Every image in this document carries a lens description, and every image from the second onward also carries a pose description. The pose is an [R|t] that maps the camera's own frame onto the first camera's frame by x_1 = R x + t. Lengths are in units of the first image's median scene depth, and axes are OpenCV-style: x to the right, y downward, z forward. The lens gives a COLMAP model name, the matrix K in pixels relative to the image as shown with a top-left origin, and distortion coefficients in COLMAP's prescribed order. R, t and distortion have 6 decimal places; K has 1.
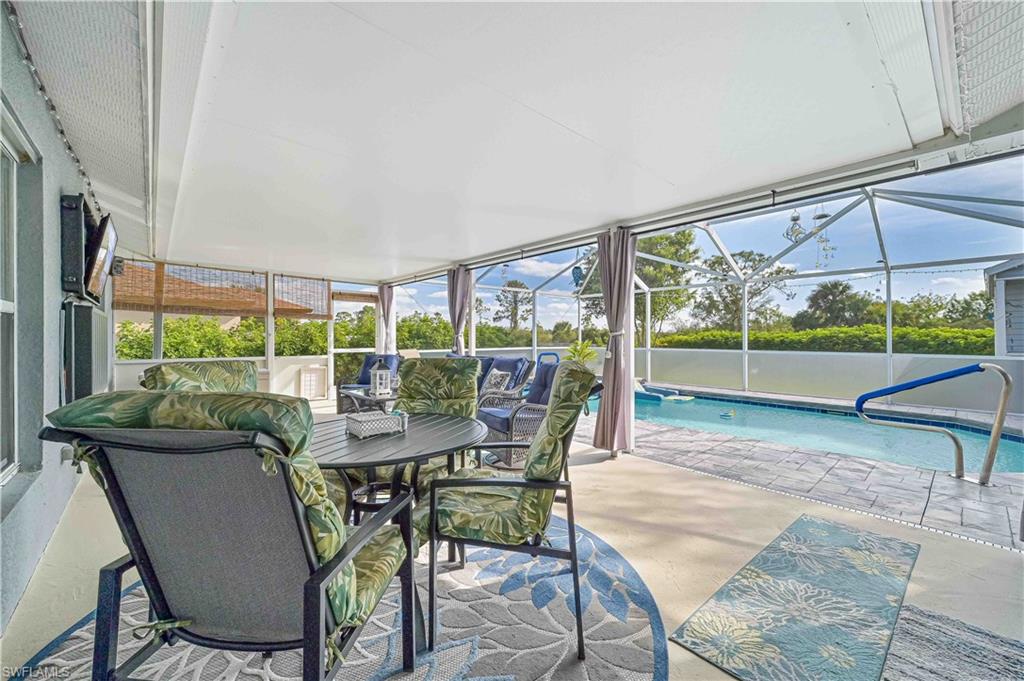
lens RADIAL K [[405.9, 0, 506.5], [0, 405.9, 340.0], [0, 0, 1]] dist [-0.000533, -0.000423]
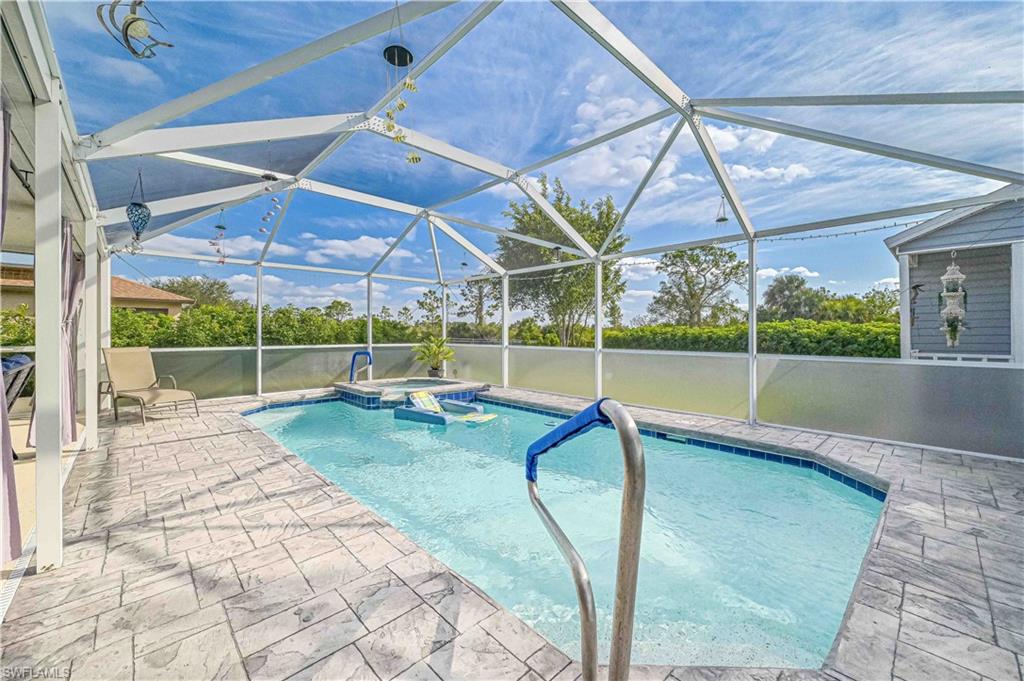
lens RADIAL K [[405.9, 0, 509.8], [0, 405.9, 339.0], [0, 0, 1]] dist [-0.000533, -0.000423]
pose [[0.999075, 0.001299, 0.042985, 0.093720], [-0.001582, 0.999977, 0.006538, 0.000534], [-0.042975, -0.006600, 0.999054, 0.057831]]
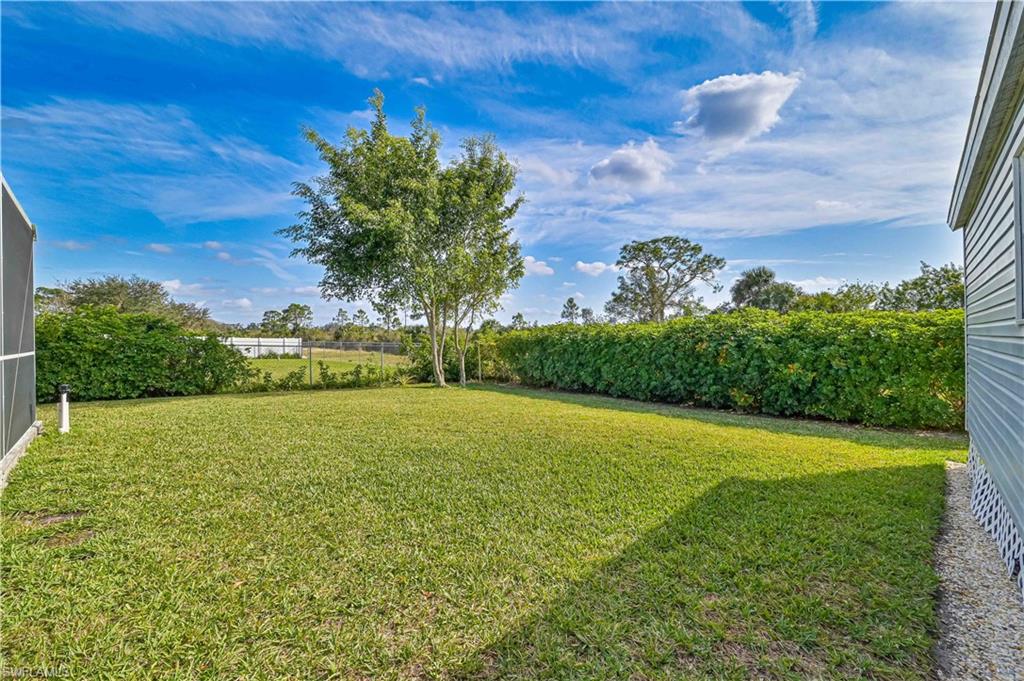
lens RADIAL K [[405.9, 0, 517.1], [0, 405.9, 338.2], [0, 0, 1]] dist [-0.000533, -0.000423]
pose [[0.995638, -0.005889, 0.093116, 0.212883], [0.006464, 0.999962, -0.005876, 0.003397], [-0.093078, 0.006453, 0.995638, 0.189283]]
